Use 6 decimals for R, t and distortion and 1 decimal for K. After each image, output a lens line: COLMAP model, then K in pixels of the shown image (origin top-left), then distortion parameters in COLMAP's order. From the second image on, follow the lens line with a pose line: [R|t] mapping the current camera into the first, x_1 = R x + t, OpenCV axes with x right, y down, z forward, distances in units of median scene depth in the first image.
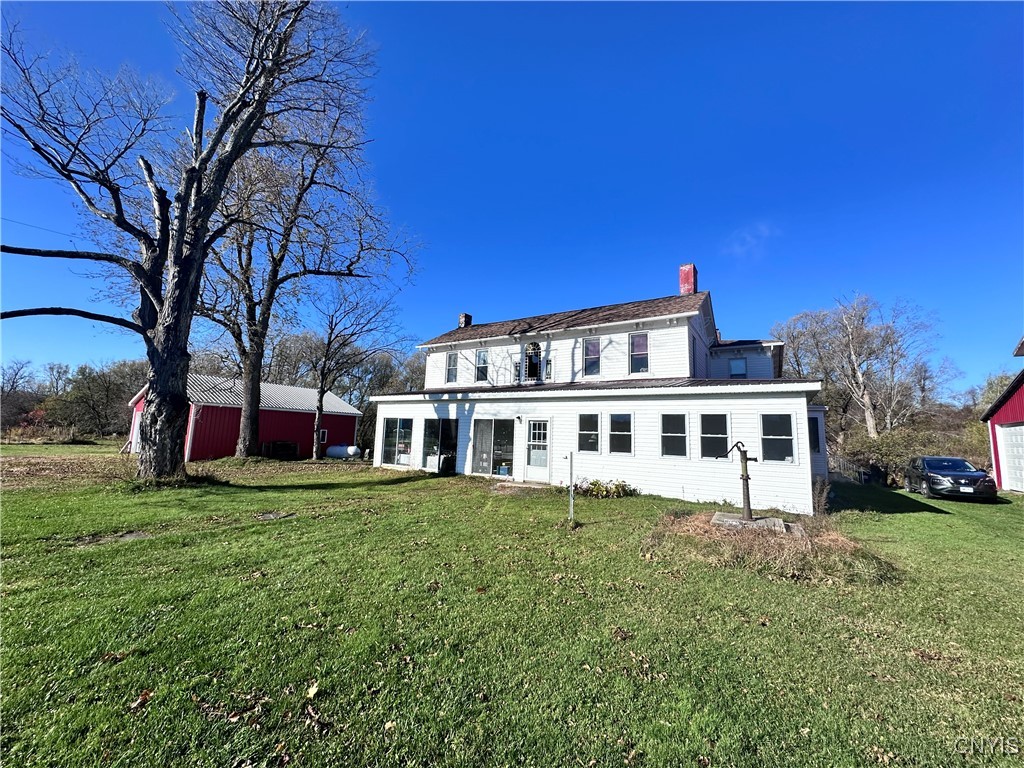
lens RADIAL K [[402.8, 0, 512.0], [0, 402.8, 384.0], [0, 0, 1]] dist [0.000839, -0.000020]
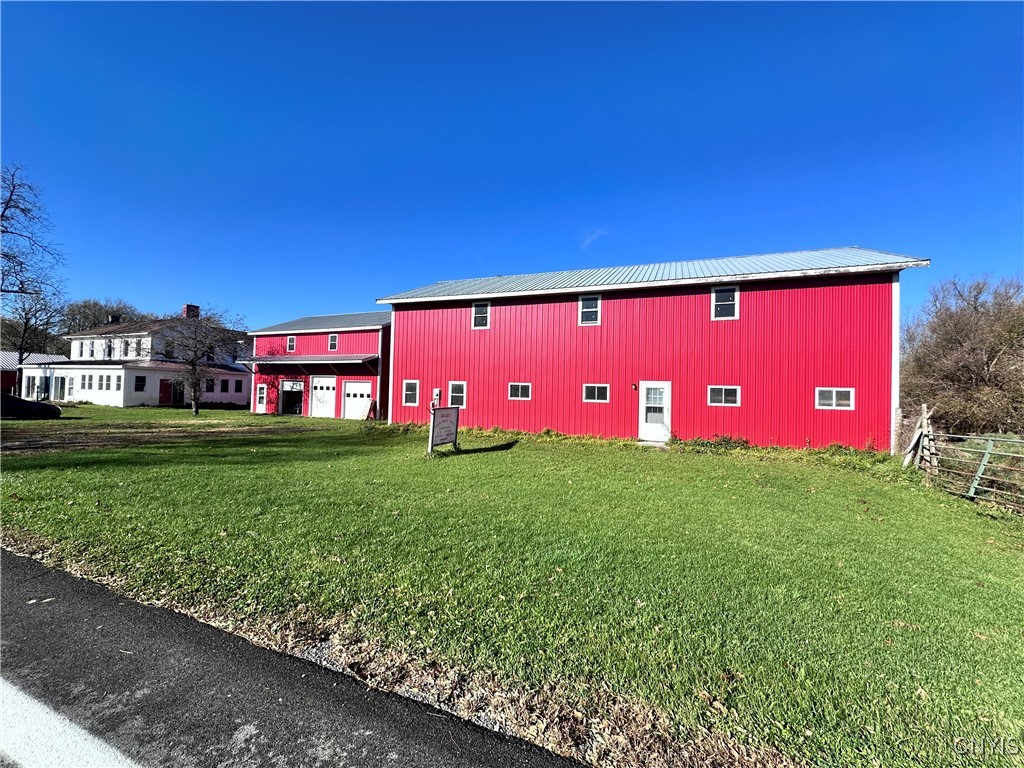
lens RADIAL K [[383.2, 0, 512.0], [0, 383.2, 384.0], [0, 0, 1]] dist [0.000127, -0.000136]
pose [[0.979413, -0.004018, 0.201826, 1.875692], [-0.018440, 0.993841, 0.109268, -0.143338], [-0.201022, -0.110740, 0.973307, -1.512142]]
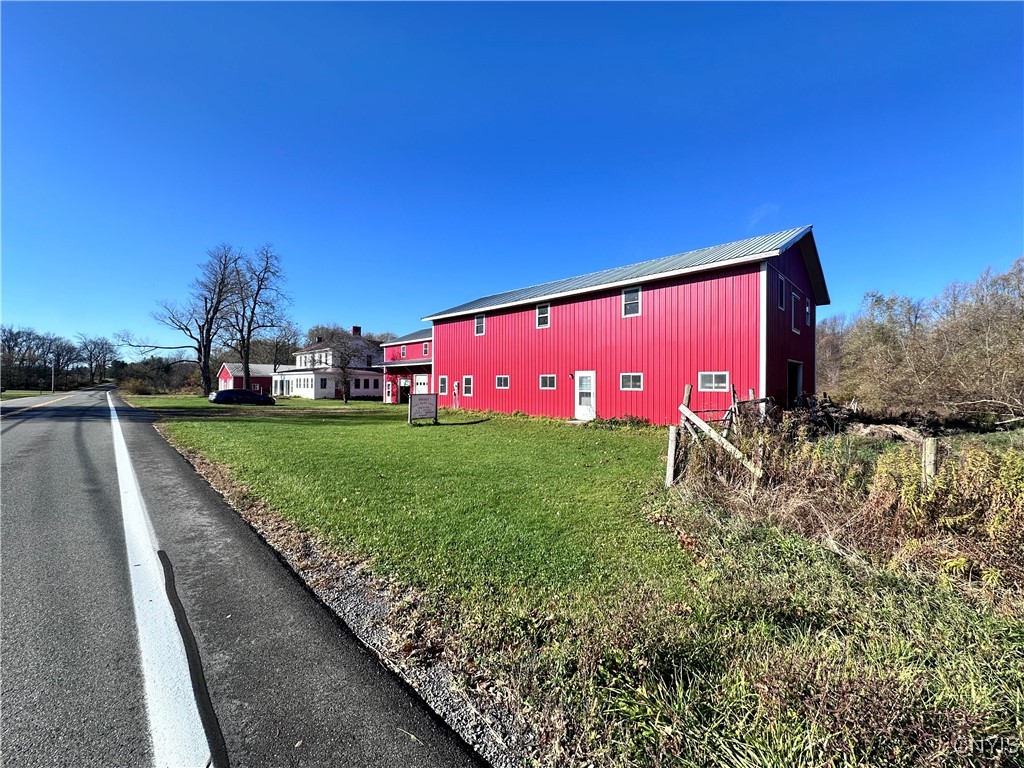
lens RADIAL K [[402.8, 0, 512.0], [0, 402.8, 384.0], [0, 0, 1]] dist [0.000839, -0.000020]
pose [[0.975925, -0.031056, -0.215884, 2.454717], [0.057663, 0.991331, 0.118062, -0.169748], [0.210346, -0.127668, 0.969255, -1.878251]]
